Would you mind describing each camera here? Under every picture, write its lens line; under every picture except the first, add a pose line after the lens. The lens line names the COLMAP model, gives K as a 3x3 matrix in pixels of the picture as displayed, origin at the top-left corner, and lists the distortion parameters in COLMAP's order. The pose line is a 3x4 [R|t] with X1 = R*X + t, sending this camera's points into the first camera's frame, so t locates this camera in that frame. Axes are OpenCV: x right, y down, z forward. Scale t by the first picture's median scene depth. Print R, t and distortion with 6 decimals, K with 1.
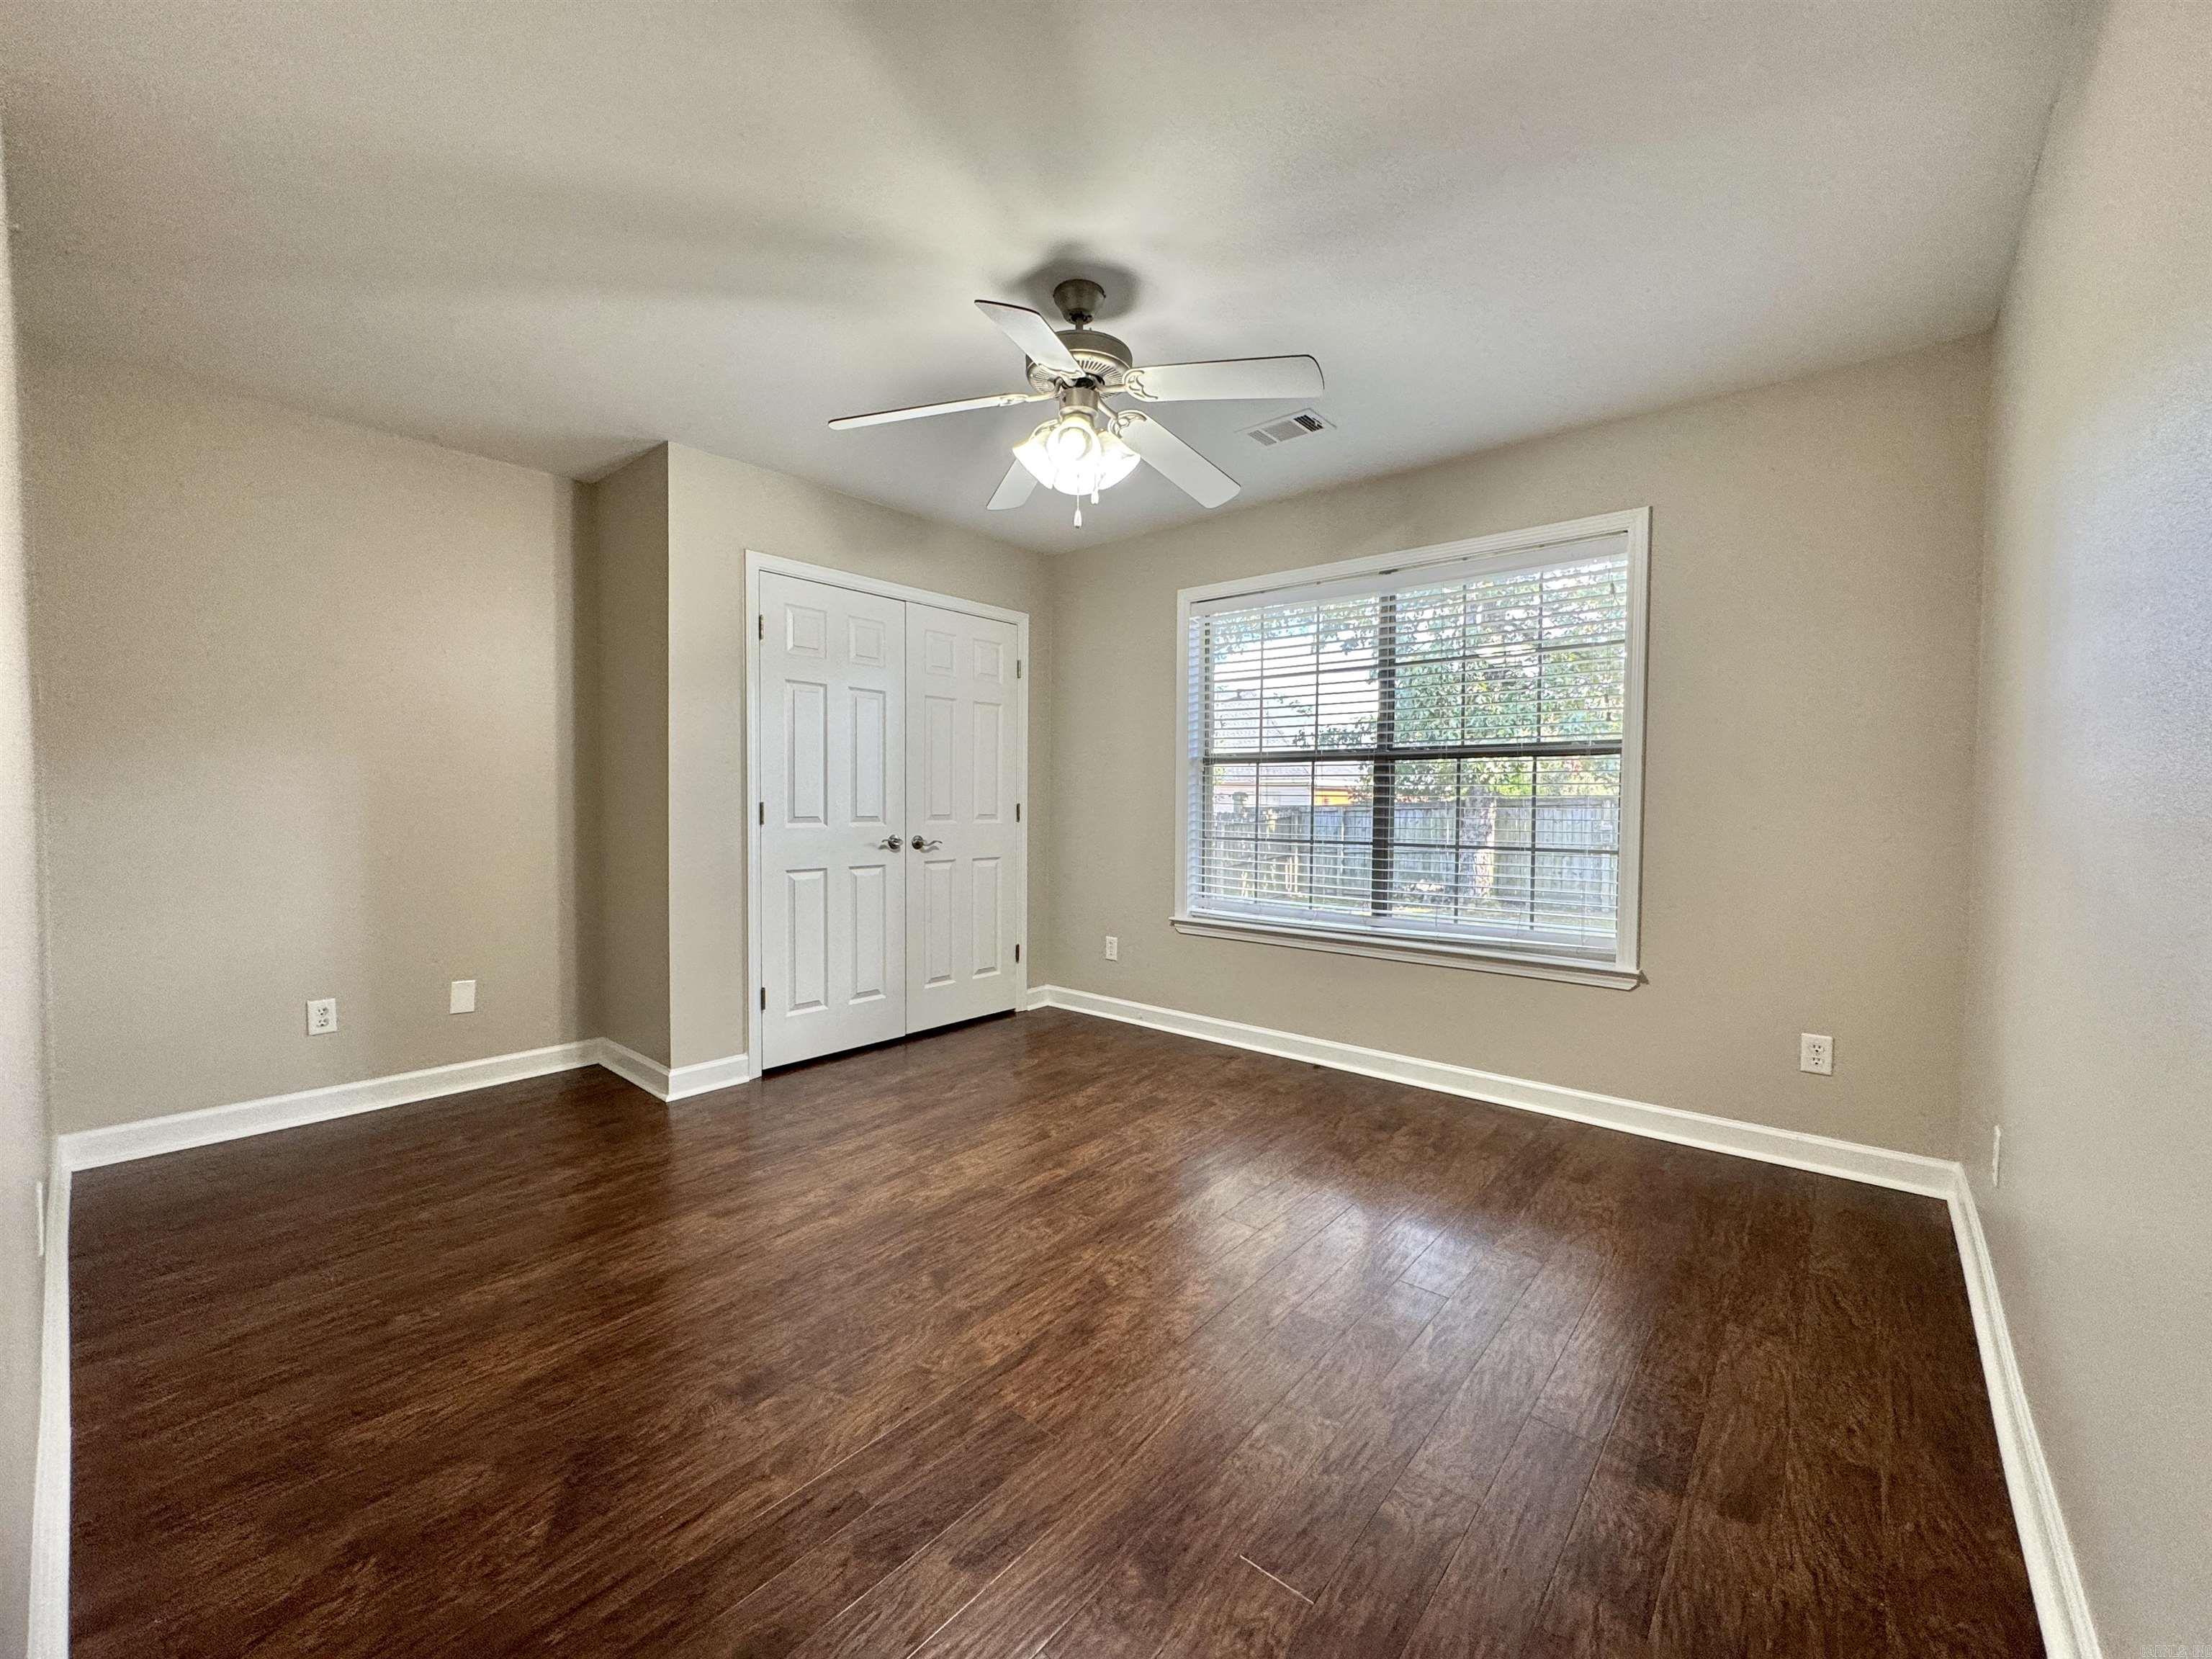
lens RADIAL K [[907.7, 0, 1100.7], [0, 907.7, 823.9], [0, 0, 1]] dist [0.003853, 0.000156]
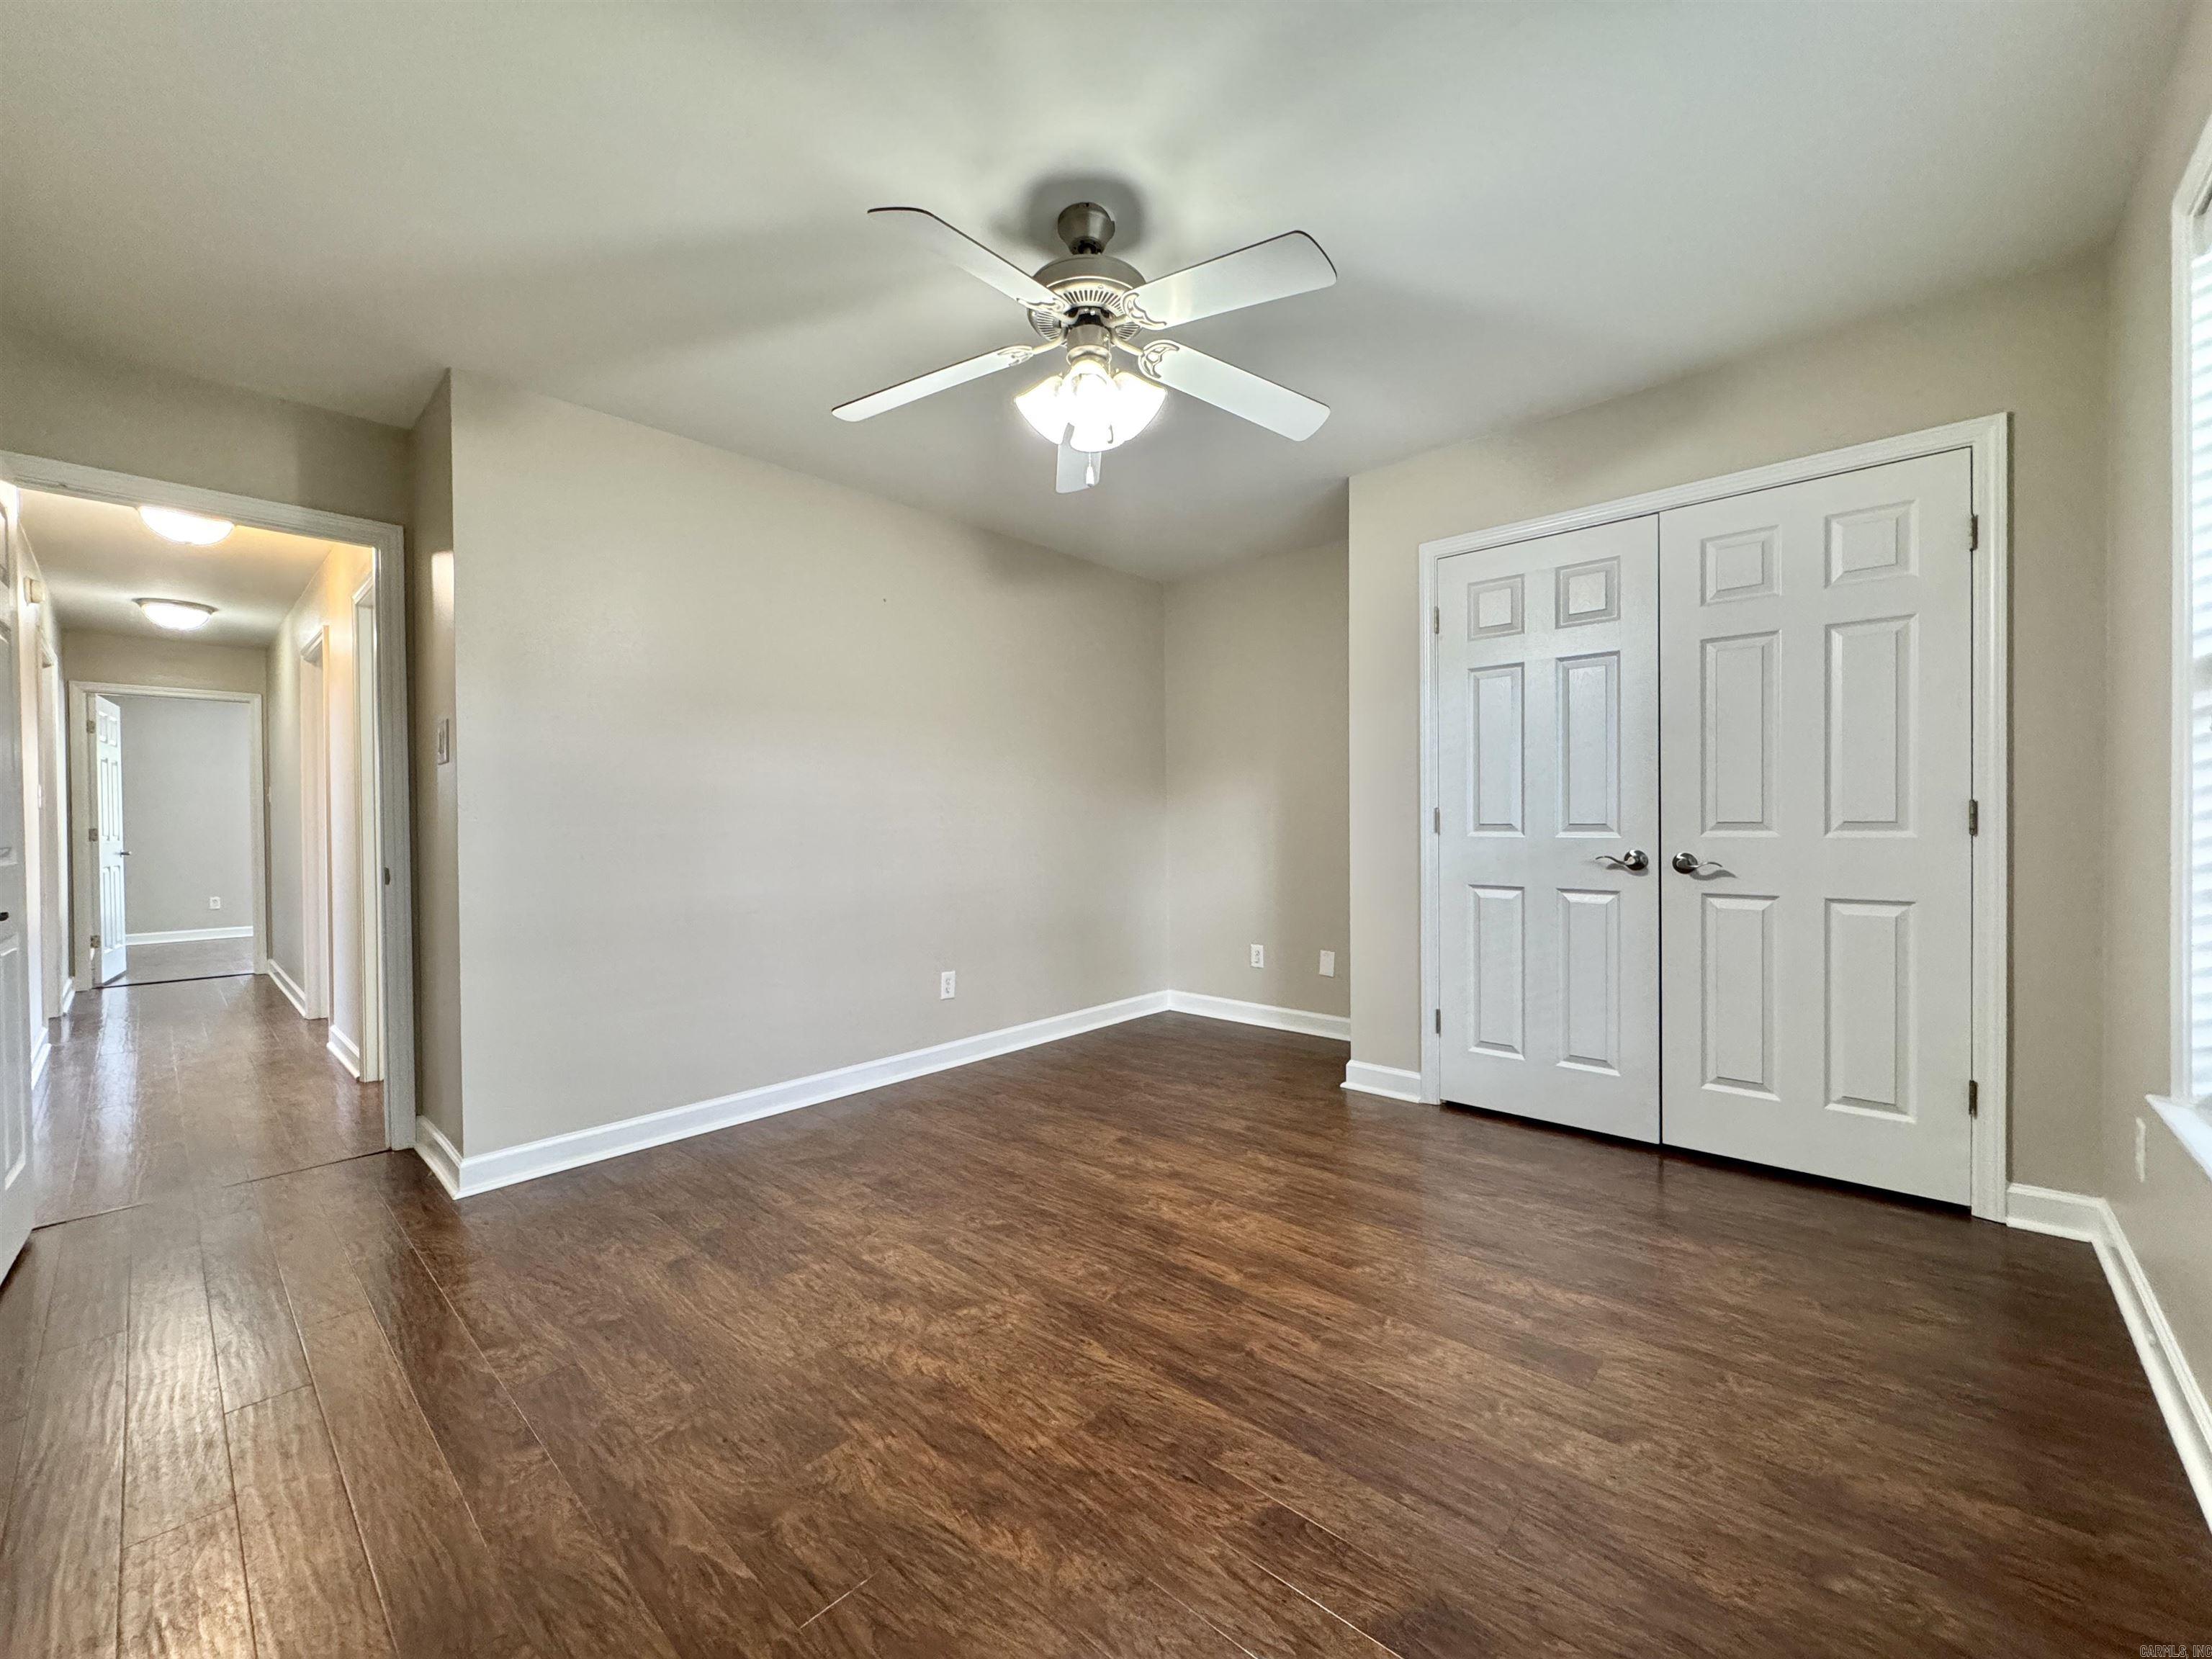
lens RADIAL K [[907.7, 0, 1125.7], [0, 907.7, 831.5], [0, 0, 1]] dist [0.003853, 0.000156]
pose [[-0.051752, 0.004934, -0.998648, 0.698407], [-0.014075, 0.999885, 0.005669, -0.001591], [0.998561, 0.014349, -0.051676, 0.895451]]
